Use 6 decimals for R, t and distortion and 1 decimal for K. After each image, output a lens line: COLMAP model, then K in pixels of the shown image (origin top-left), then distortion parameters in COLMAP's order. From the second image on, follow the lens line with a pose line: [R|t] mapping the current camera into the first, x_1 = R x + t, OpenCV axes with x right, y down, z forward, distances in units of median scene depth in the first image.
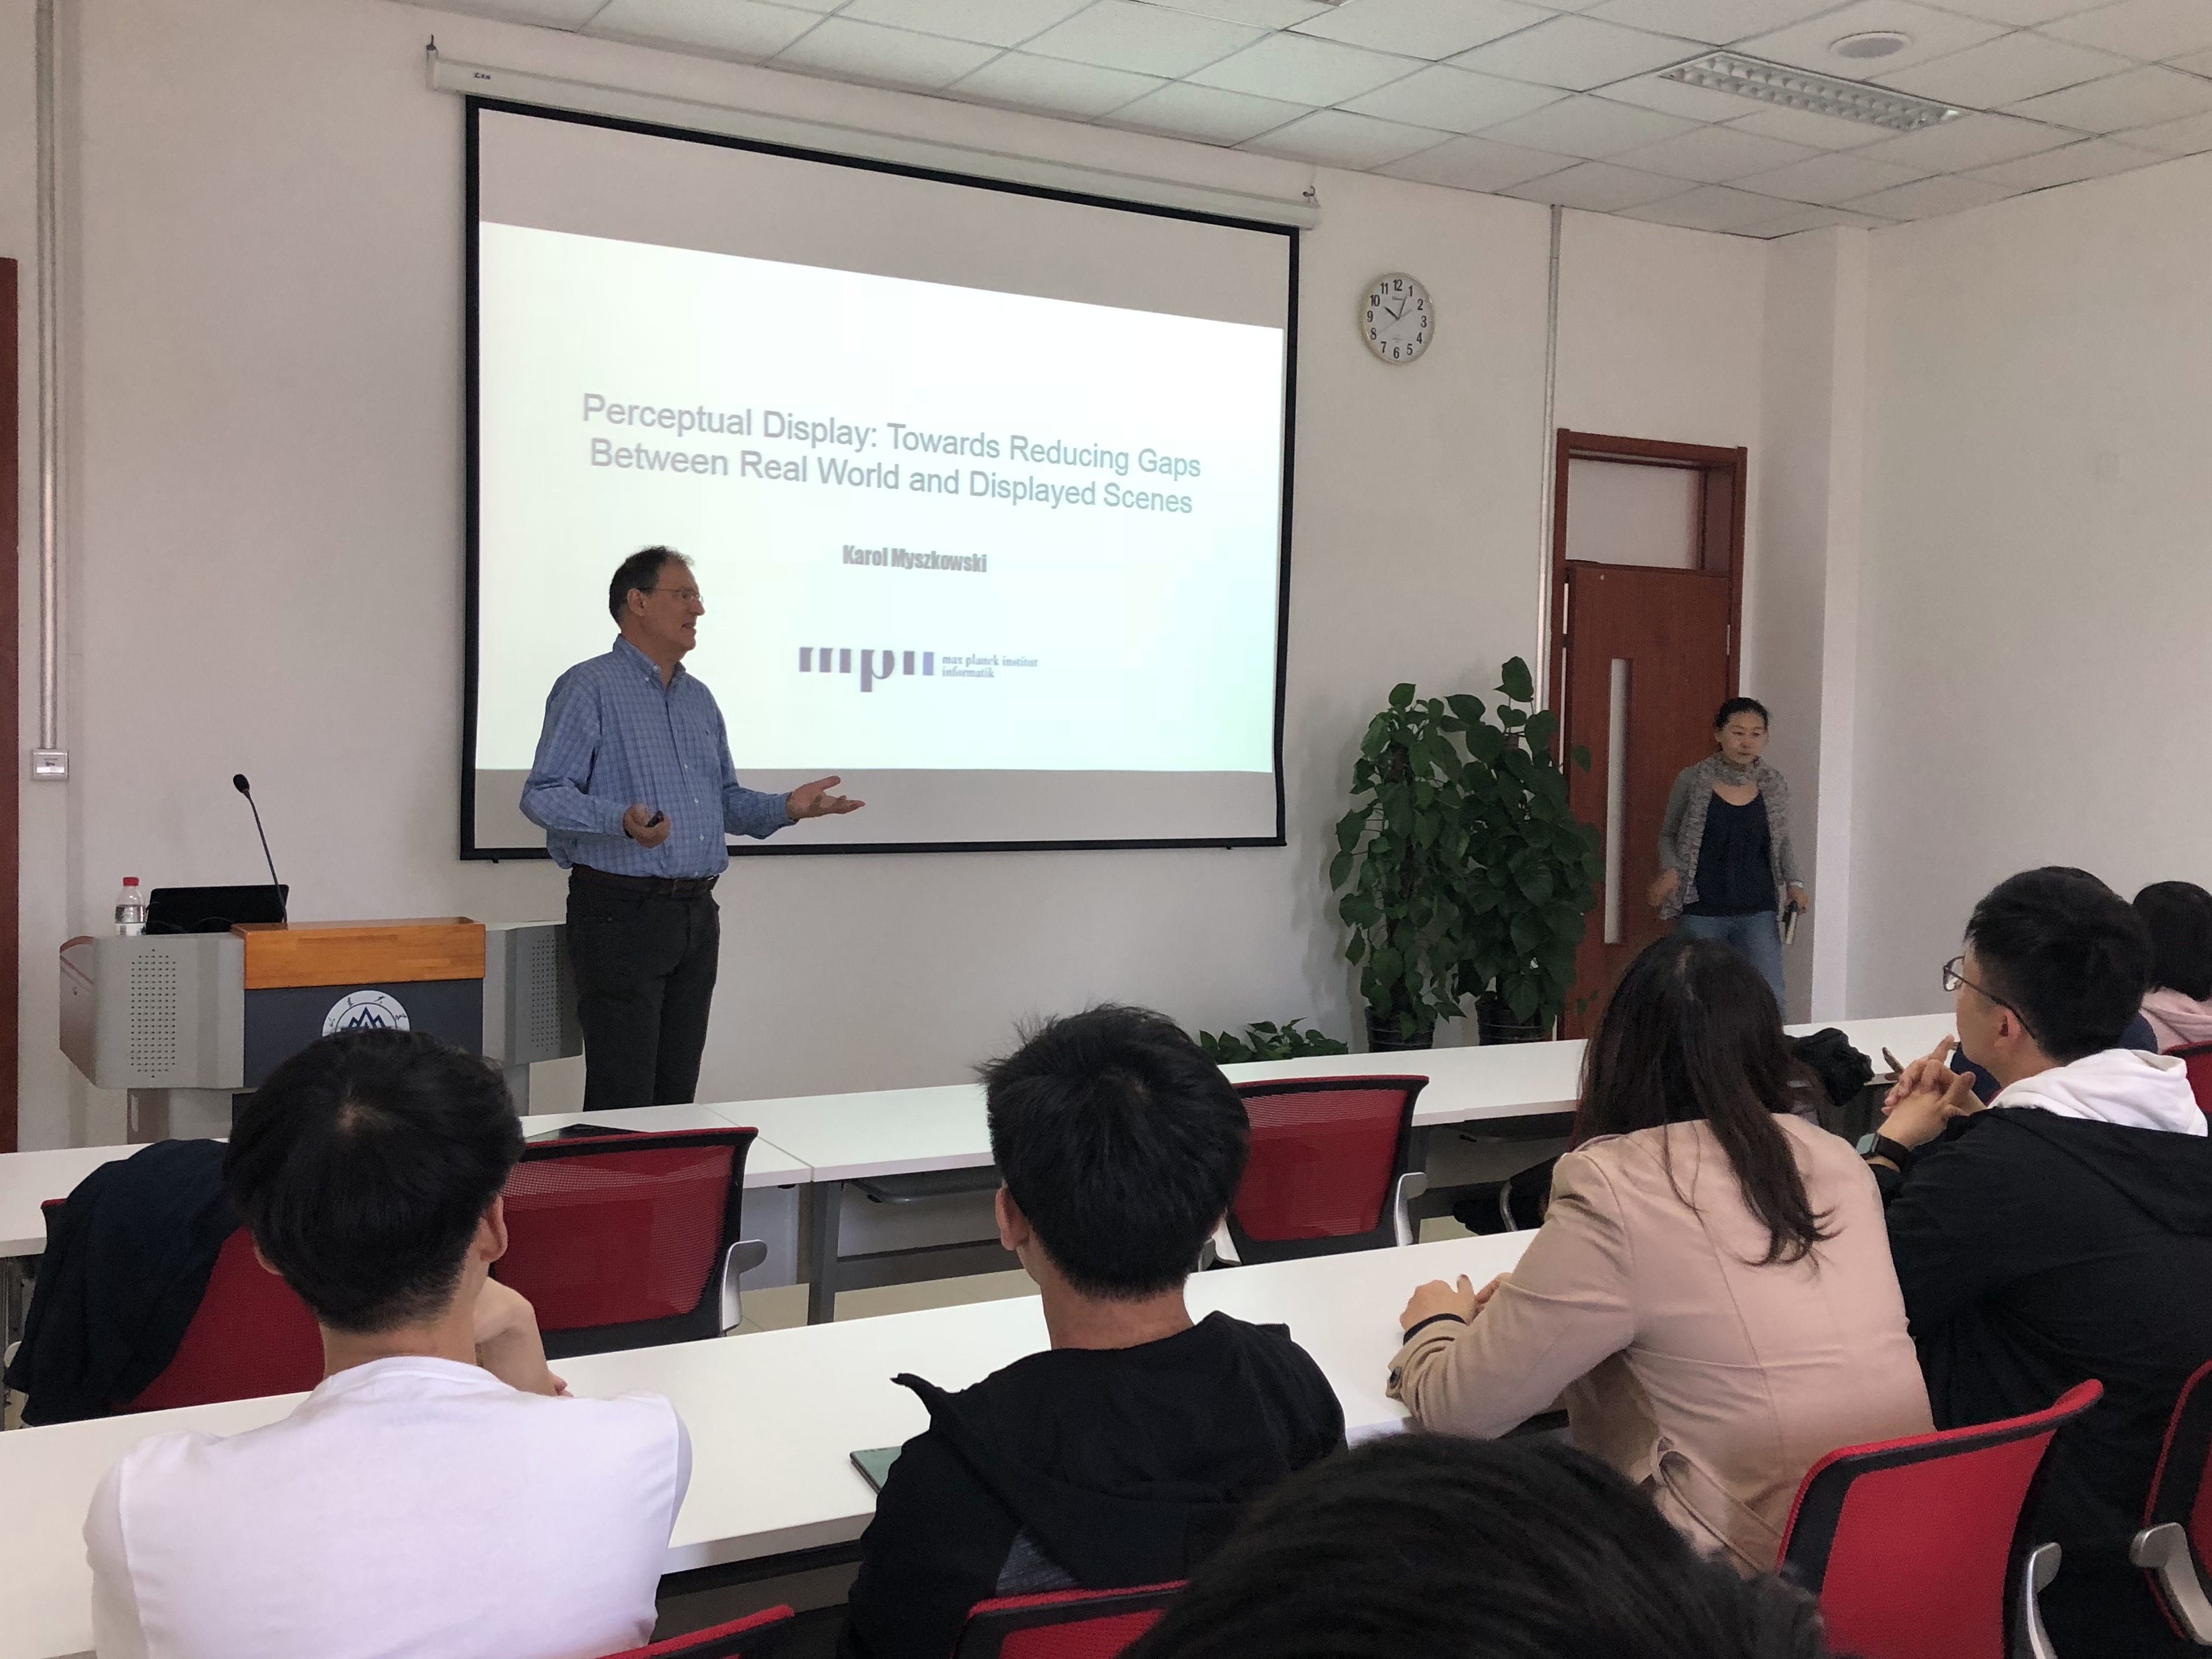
lens RADIAL K [[2129.8, 0, 1094.3], [0, 2129.8, 821.1], [0, 0, 1]] dist [0.008607, 0.000000]
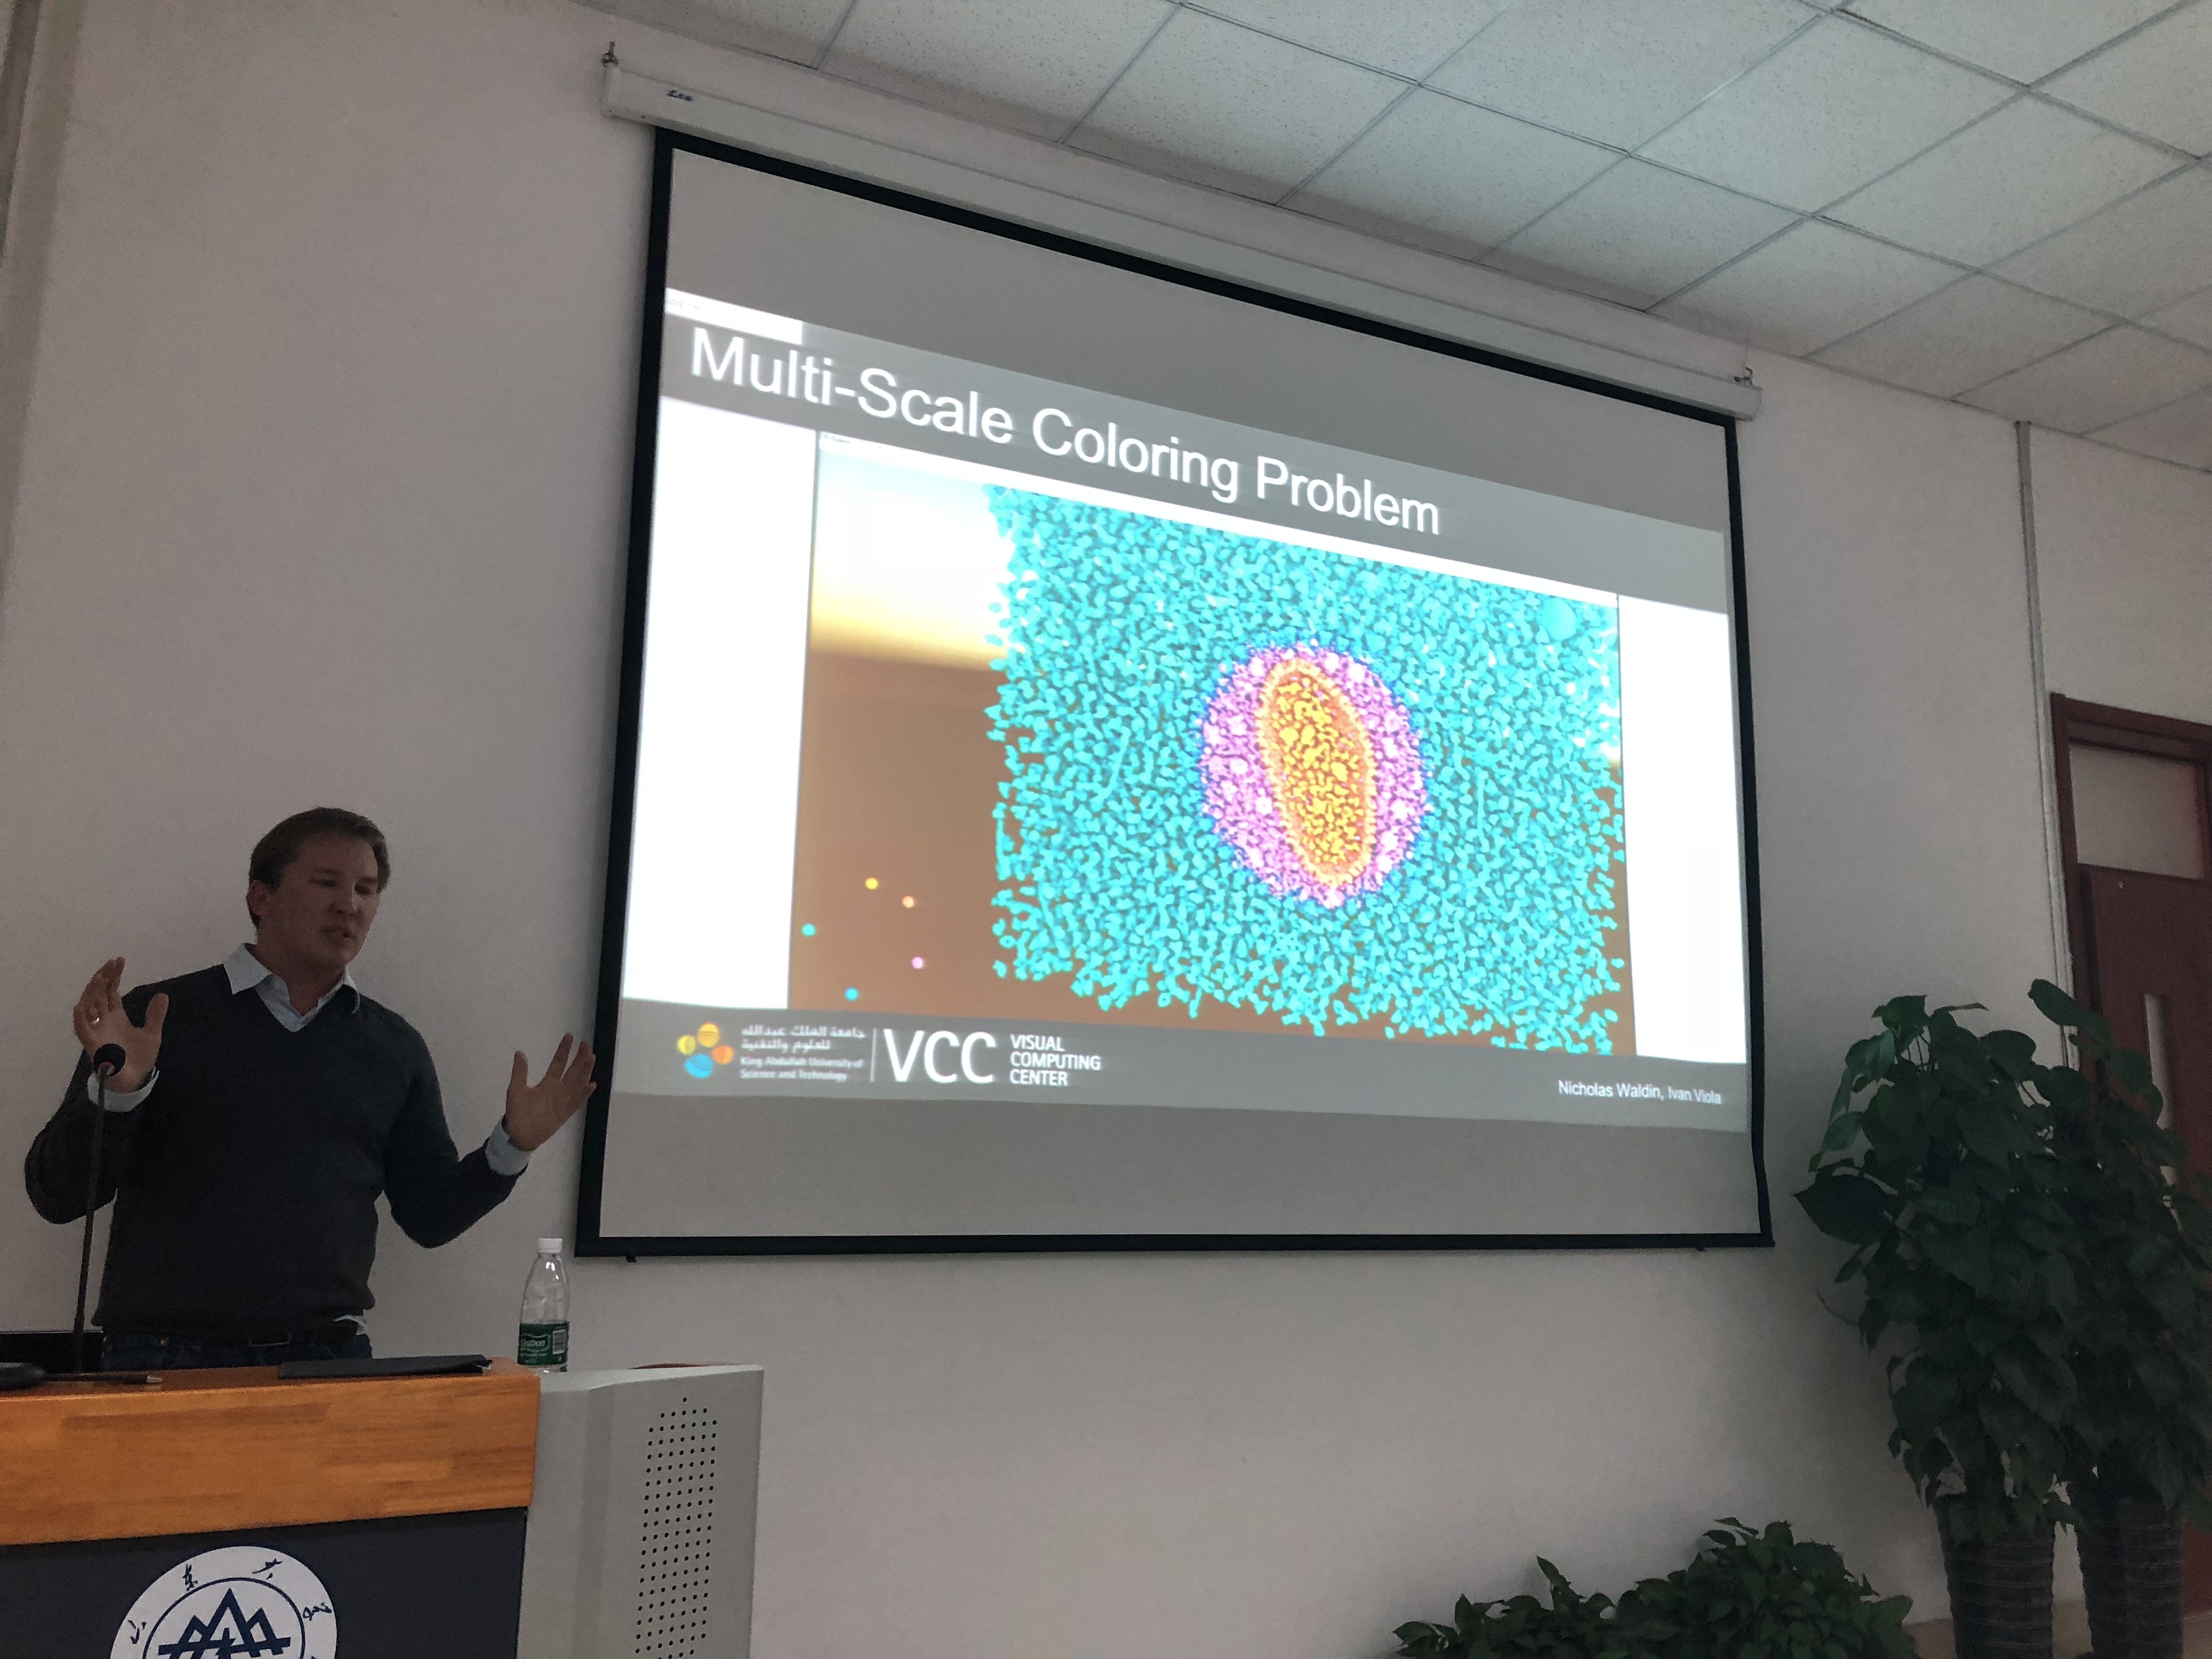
lens RADIAL K [[1774.7, 0, 1117.2], [0, 1774.7, 842.2], [0, 0, 1]] dist [0.008832, -0.002294]
pose [[0.998640, -0.012074, -0.050724, -0.095046], [0.000165, 0.973545, -0.228495, 0.015946], [0.052140, 0.228176, 0.972223, 0.402614]]
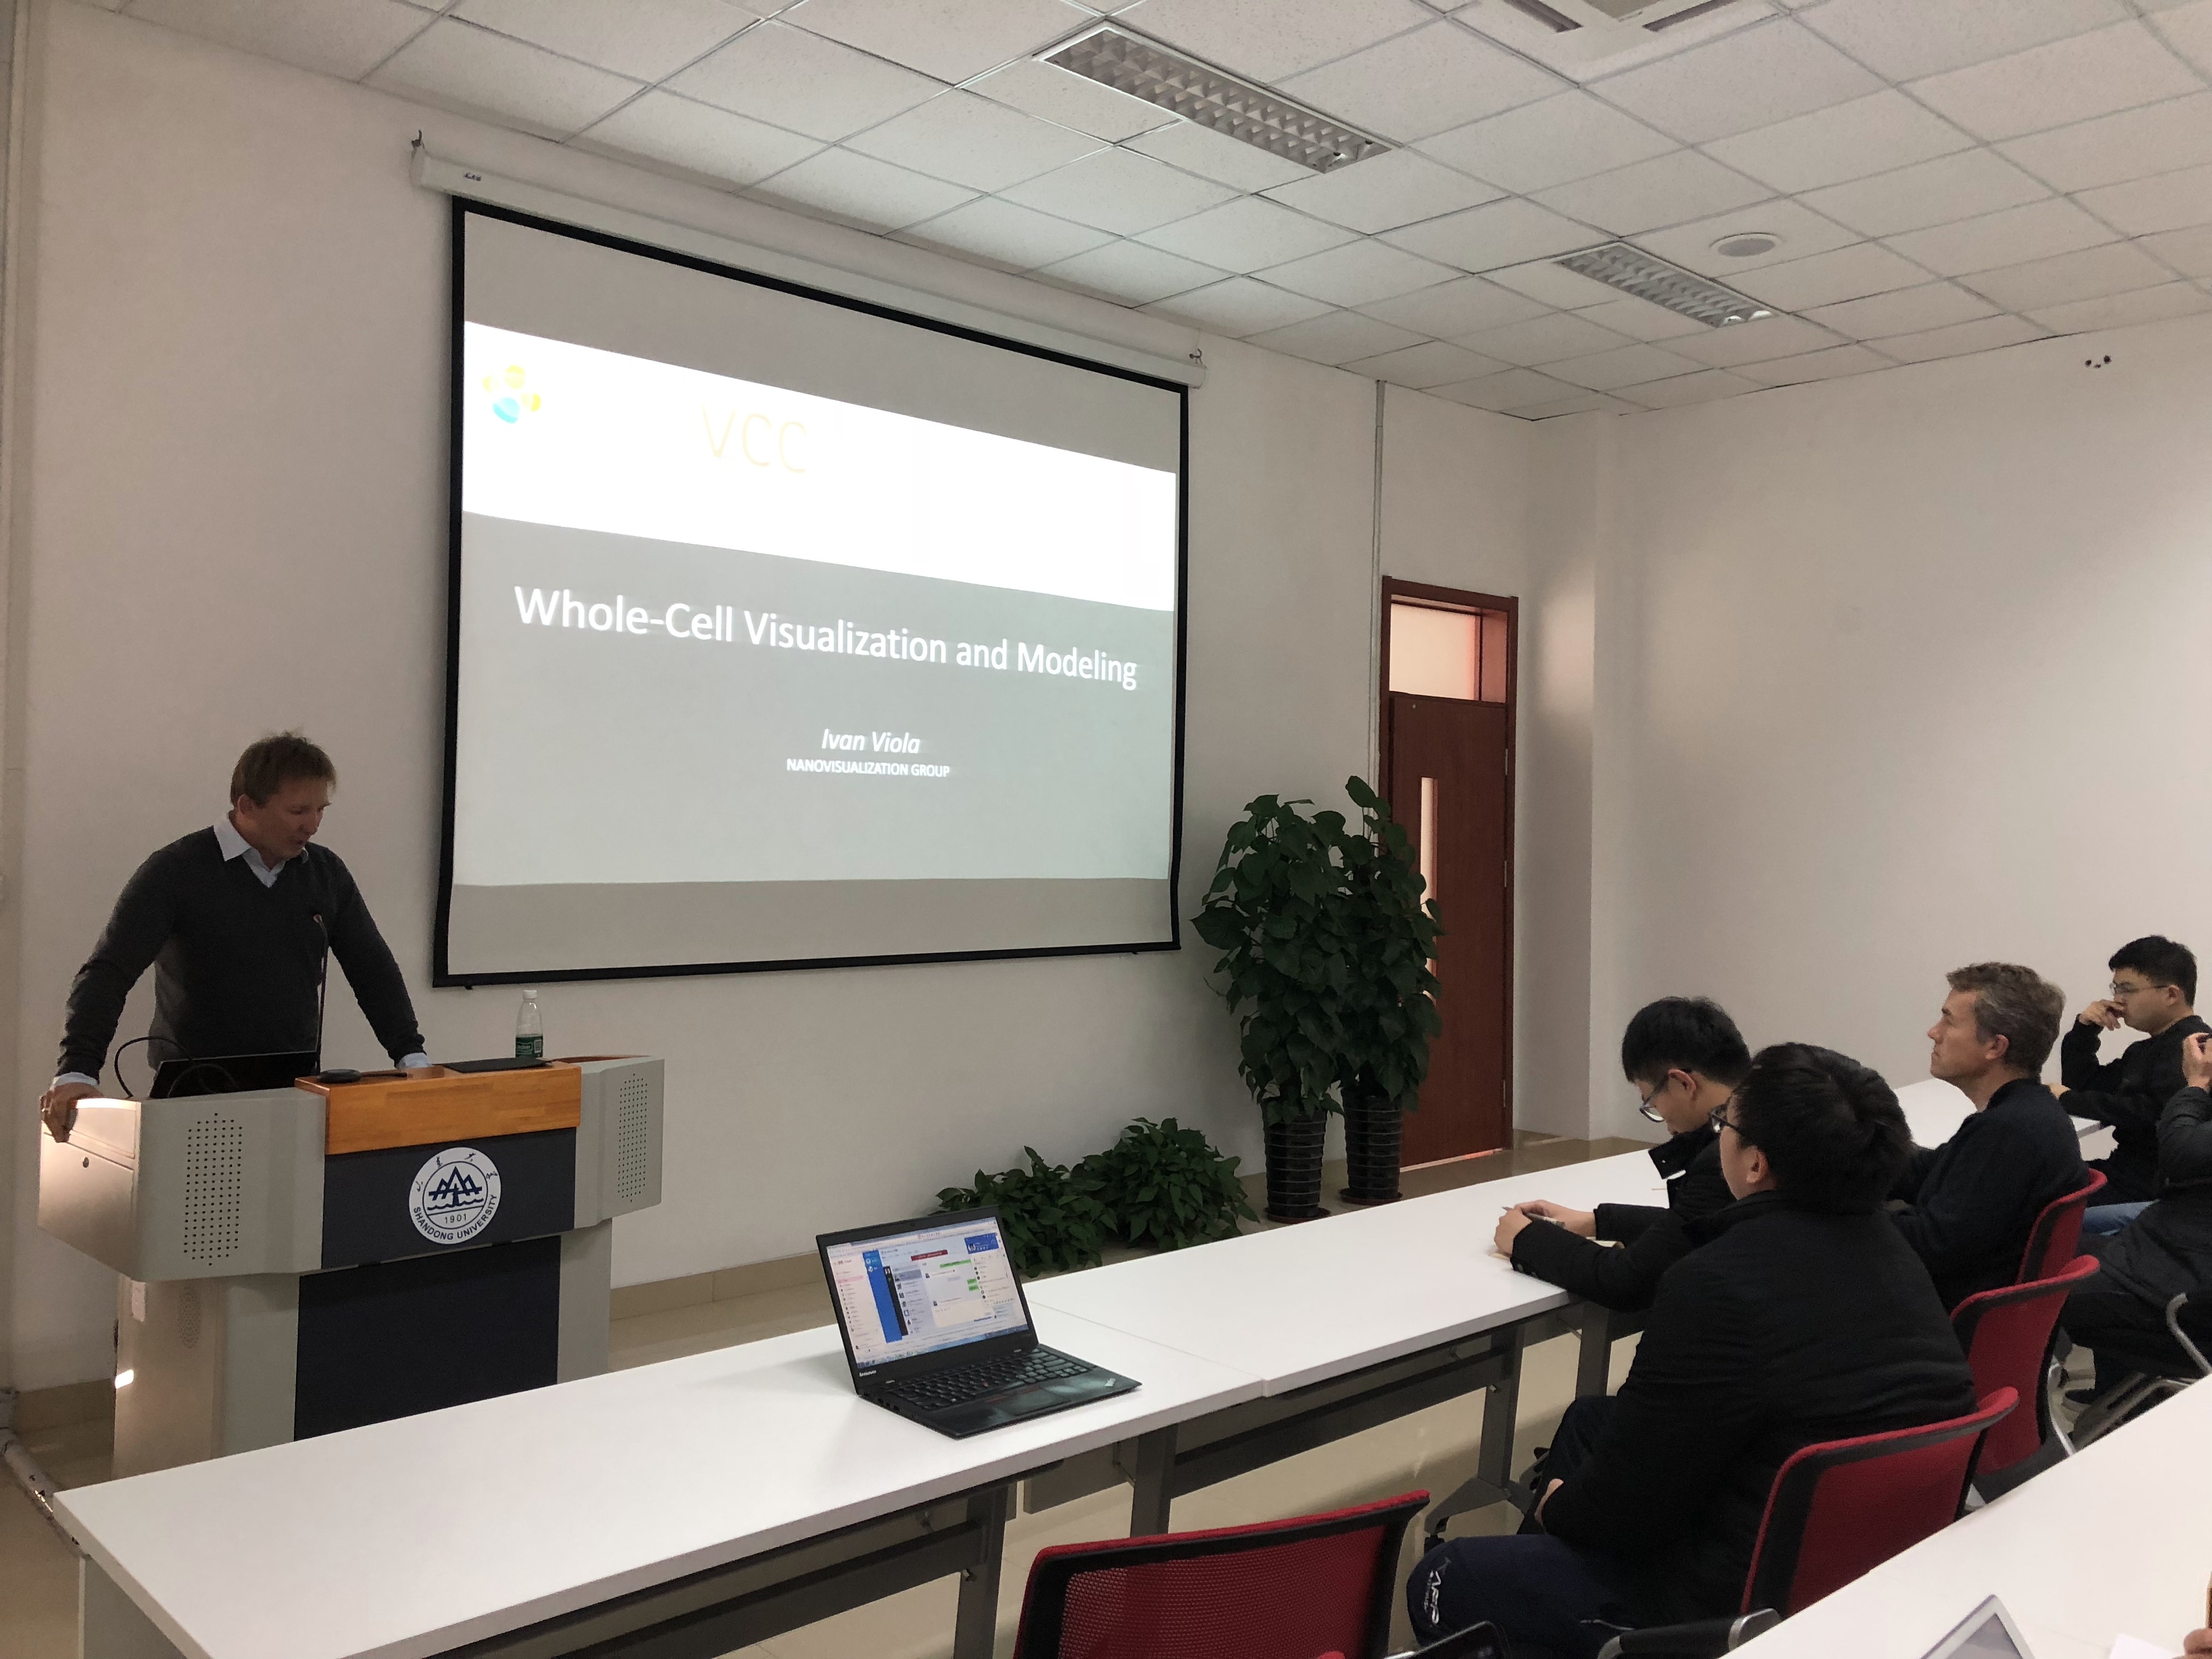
lens RADIAL K [[1774.7, 0, 1095.4], [0, 1774.7, 819.1], [0, 0, 1]] dist [0.008832, -0.002294]
pose [[0.975147, -0.003274, 0.221533, -0.153577], [0.014842, 0.998610, -0.050572, -0.010134], [-0.221060, 0.052603, 0.973841, 0.132468]]
